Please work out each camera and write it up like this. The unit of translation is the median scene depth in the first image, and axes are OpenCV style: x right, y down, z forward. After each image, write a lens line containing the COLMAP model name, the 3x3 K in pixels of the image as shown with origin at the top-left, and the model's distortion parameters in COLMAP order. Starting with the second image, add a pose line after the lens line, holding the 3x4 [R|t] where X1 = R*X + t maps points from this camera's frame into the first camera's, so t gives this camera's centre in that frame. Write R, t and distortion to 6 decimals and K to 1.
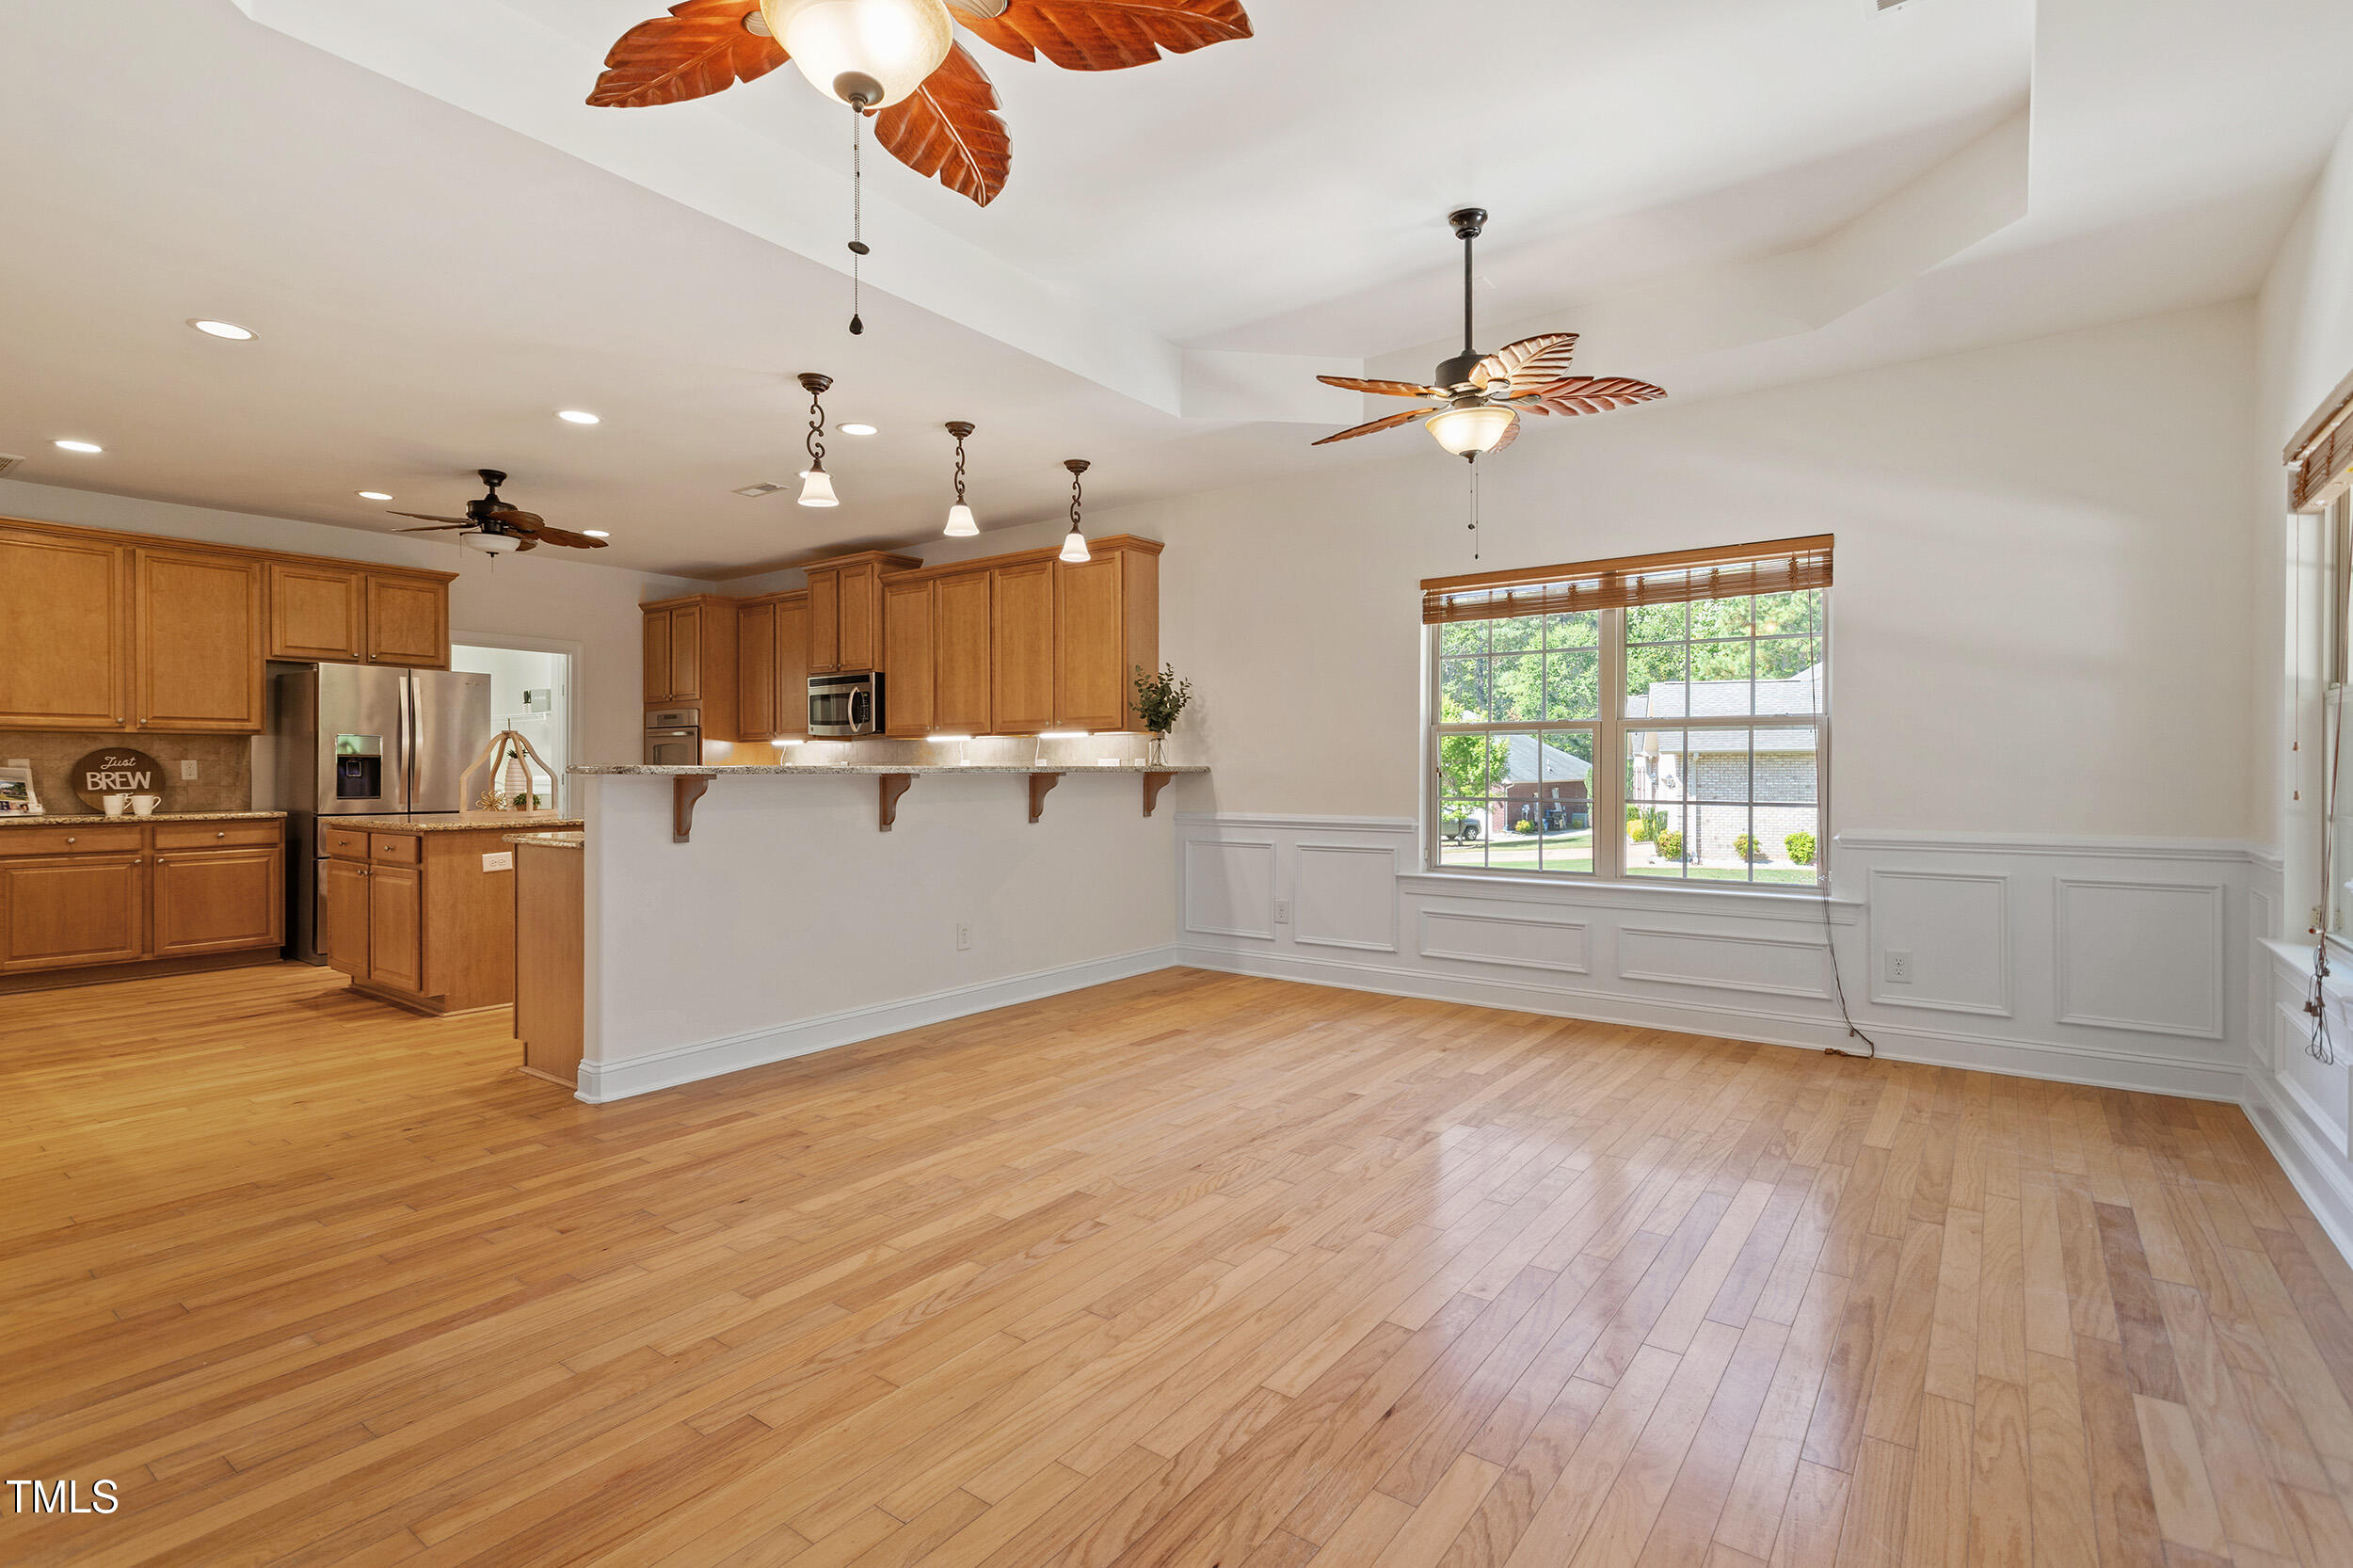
lens RADIAL K [[1120.7, 0, 1161.0], [0, 1120.7, 773.8], [0, 0, 1]] dist [-0.000976, 0.002553]
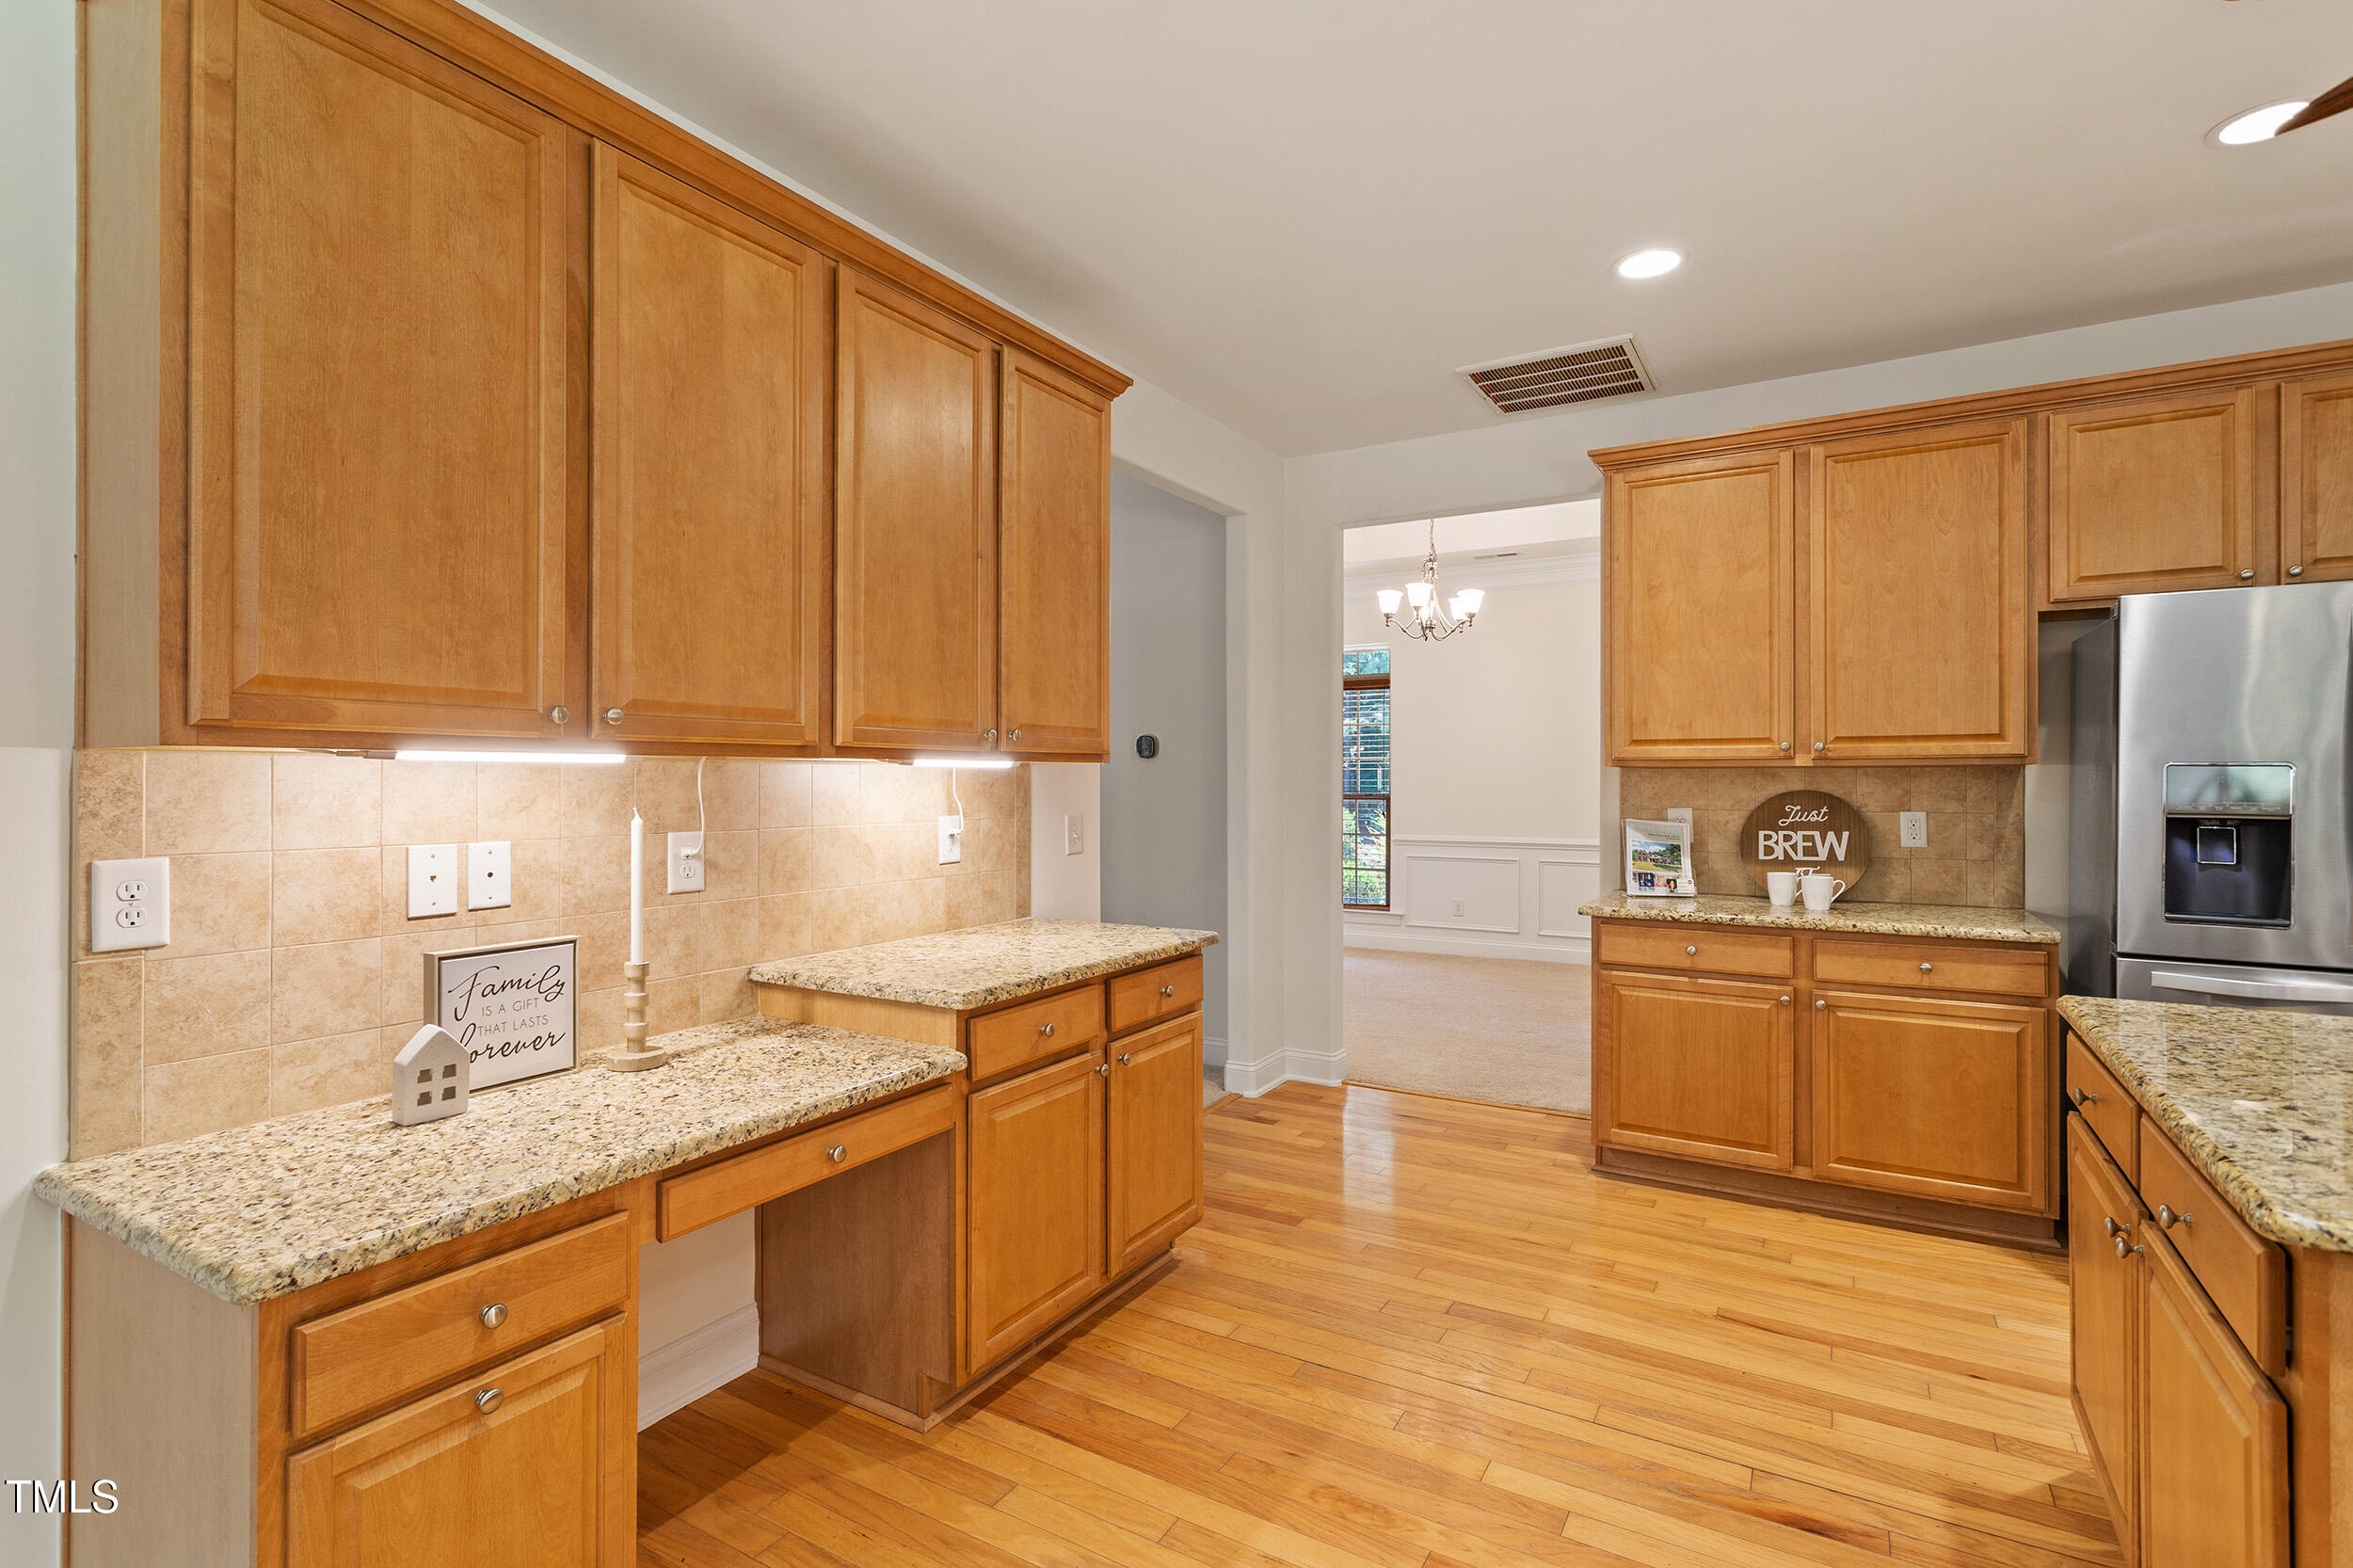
lens RADIAL K [[1120.7, 0, 1176.6], [0, 1120.7, 777.6], [0, 0, 1]] dist [-0.000976, 0.002553]
pose [[0.104728, -0.000043, -0.994501, -0.397789], [-0.002585, 0.999997, -0.000316, -0.031666], [0.994498, 0.002603, 0.104728, 0.652995]]
